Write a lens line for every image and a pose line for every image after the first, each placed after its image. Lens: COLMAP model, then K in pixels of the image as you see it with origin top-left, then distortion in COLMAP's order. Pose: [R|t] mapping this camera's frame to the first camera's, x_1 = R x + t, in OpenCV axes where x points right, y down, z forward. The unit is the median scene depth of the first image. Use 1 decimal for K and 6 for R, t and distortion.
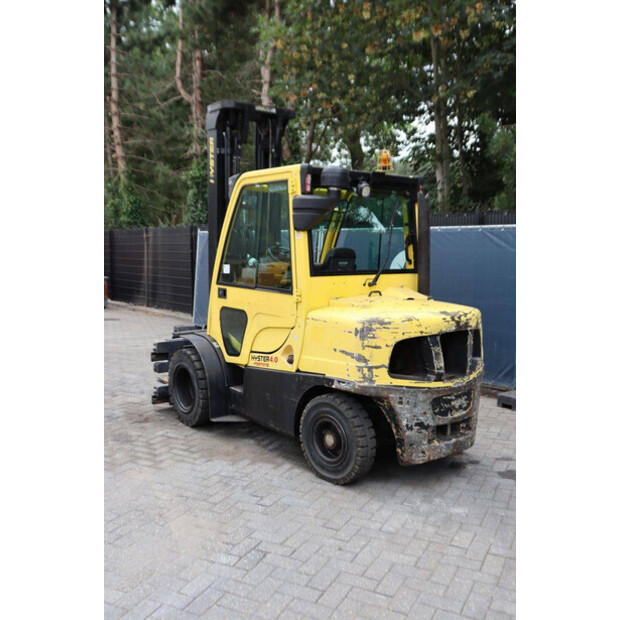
lens RADIAL K [[612.6, 0, 311.6], [0, 612.6, 304.7], [0, 0, 1]] dist [-0.057006, 0.000000]
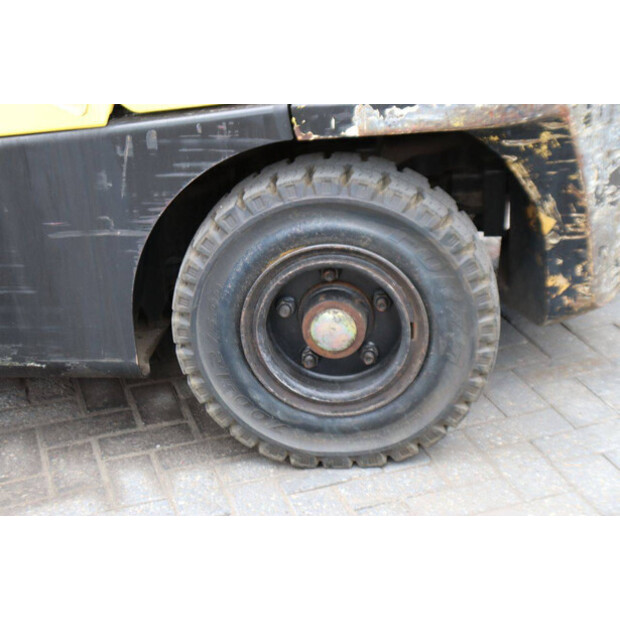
lens RADIAL K [[1463.2, 0, 314.2], [0, 1463.2, 311.7], [0, 0, 1]] dist [0.449057, 0.000000]
pose [[0.721249, -0.323475, 0.612506, -0.382809], [0.144624, 0.935097, 0.323540, -0.001656], [-0.677410, -0.144770, 0.721220, 0.530624]]
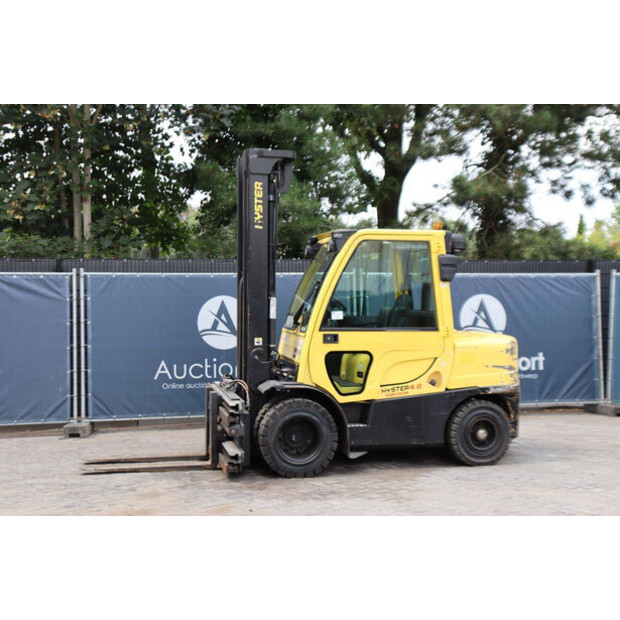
lens RADIAL K [[829.5, 0, 290.6], [0, 829.5, 307.0], [0, 0, 1]] dist [0.060294, 0.000000]
pose [[0.454228, -0.022822, 0.890593, -1.819445], [0.092999, 0.995425, -0.021925, -0.059992], [-0.886018, 0.092783, 0.454272, 0.511473]]
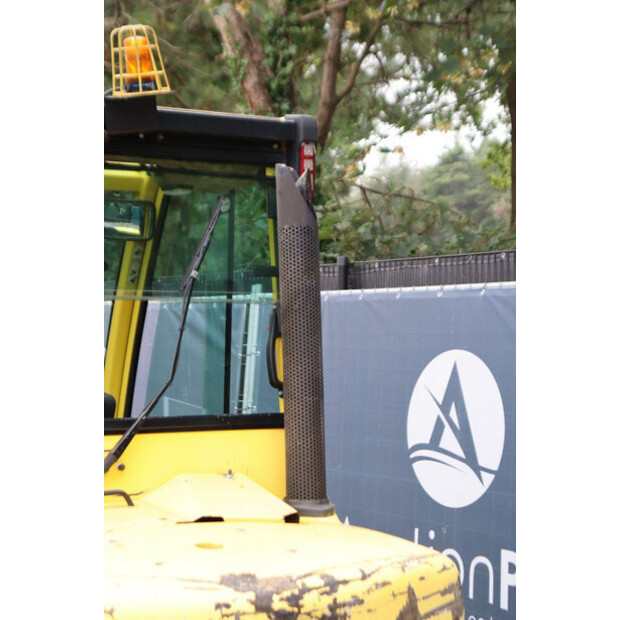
lens RADIAL K [[1463.2, 0, 307.5], [0, 1463.2, 311.4], [0, 0, 1]] dist [0.449057, 0.000000]
pose [[0.991911, -0.008436, -0.126655, 0.325083], [-0.006134, 0.993438, -0.114204, -0.030091], [0.126787, 0.114057, 0.985351, 0.319939]]
